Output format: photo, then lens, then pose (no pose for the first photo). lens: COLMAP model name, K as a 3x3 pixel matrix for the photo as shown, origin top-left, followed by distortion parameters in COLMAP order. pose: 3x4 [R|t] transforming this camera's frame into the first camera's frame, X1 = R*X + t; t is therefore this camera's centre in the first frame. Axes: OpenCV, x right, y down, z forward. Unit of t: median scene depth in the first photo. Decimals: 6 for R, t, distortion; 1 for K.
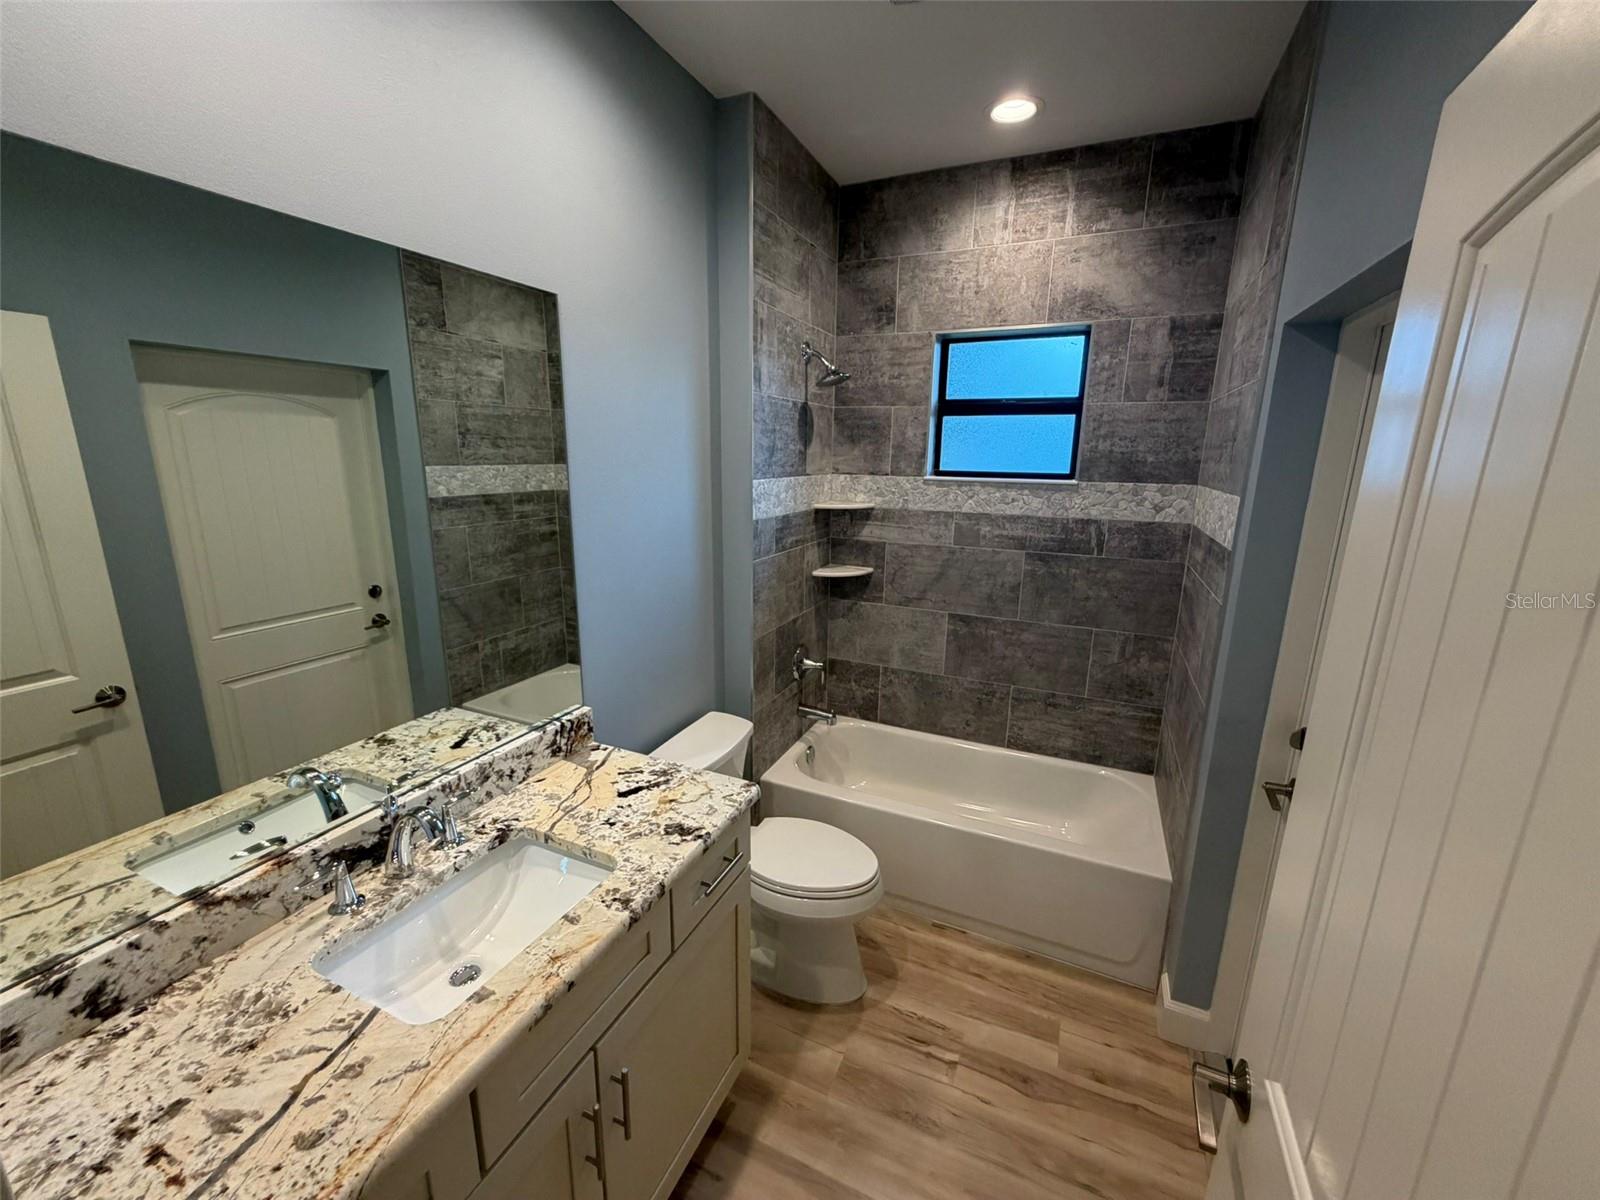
lens RADIAL K [[639.7, 0, 797.9], [0, 639.7, 599.9], [0, 0, 1]] dist [0.001255, 0.000375]
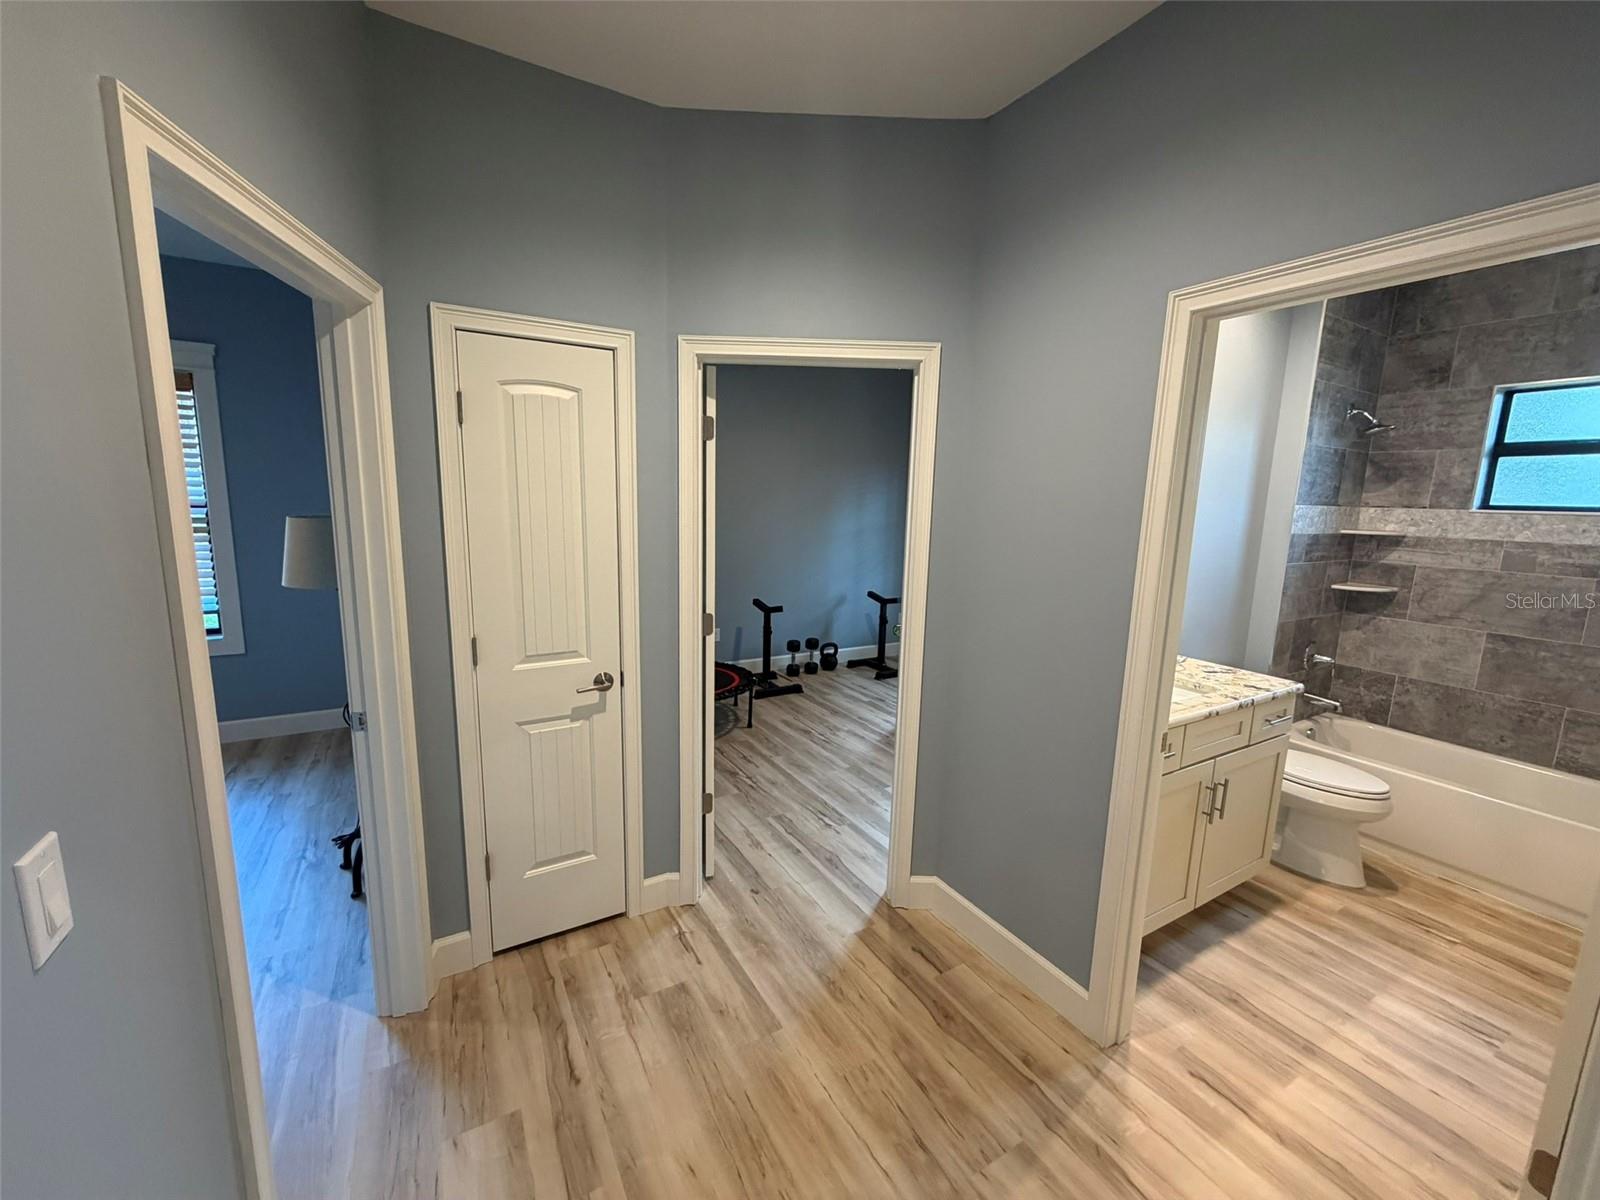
lens RADIAL K [[639.7, 0, 797.9], [0, 639.7, 599.9], [0, 0, 1]] dist [0.001255, 0.000375]
pose [[0.817777, 0.100034, -0.566775, -0.116890], [-0.146707, 0.988480, -0.037215, 0.182577], [0.556523, 0.113583, 0.823031, -0.581856]]
